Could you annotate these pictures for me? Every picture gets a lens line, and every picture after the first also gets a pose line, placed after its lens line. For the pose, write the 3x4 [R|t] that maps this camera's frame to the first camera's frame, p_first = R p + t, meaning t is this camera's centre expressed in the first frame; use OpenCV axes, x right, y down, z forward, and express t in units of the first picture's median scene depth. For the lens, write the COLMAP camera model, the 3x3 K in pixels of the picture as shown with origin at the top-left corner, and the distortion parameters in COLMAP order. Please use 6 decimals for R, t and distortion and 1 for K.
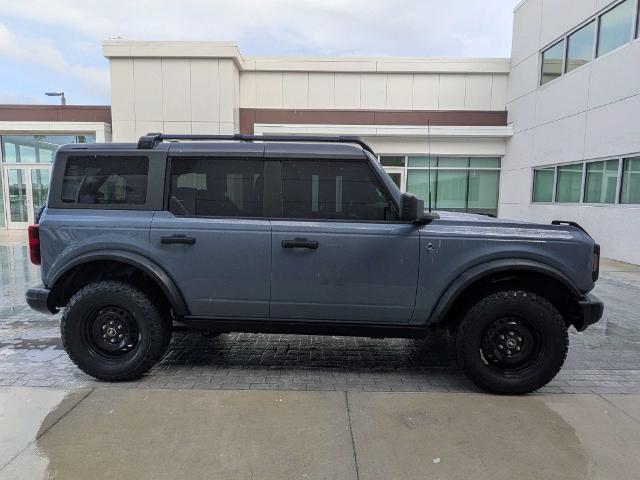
lens RADIAL K [[387.0, 0, 310.1], [0, 387.0, 238.5], [0, 0, 1]] dist [0.032387, 0.000717]
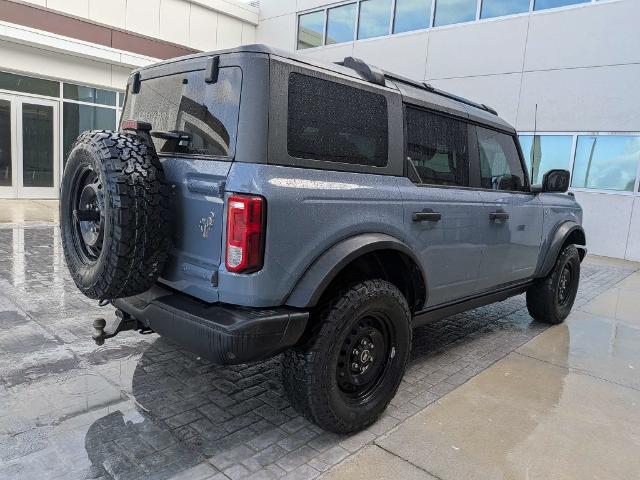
lens RADIAL K [[475.6, 0, 320.0], [0, 475.6, 240.0], [0, 0, 1]] dist [0.003687, -0.000016]
pose [[0.661085, -0.073751, 0.746677, -1.141639], [0.016748, 0.996360, 0.083585, -0.029695], [-0.750124, -0.042752, 0.659914, 0.519386]]
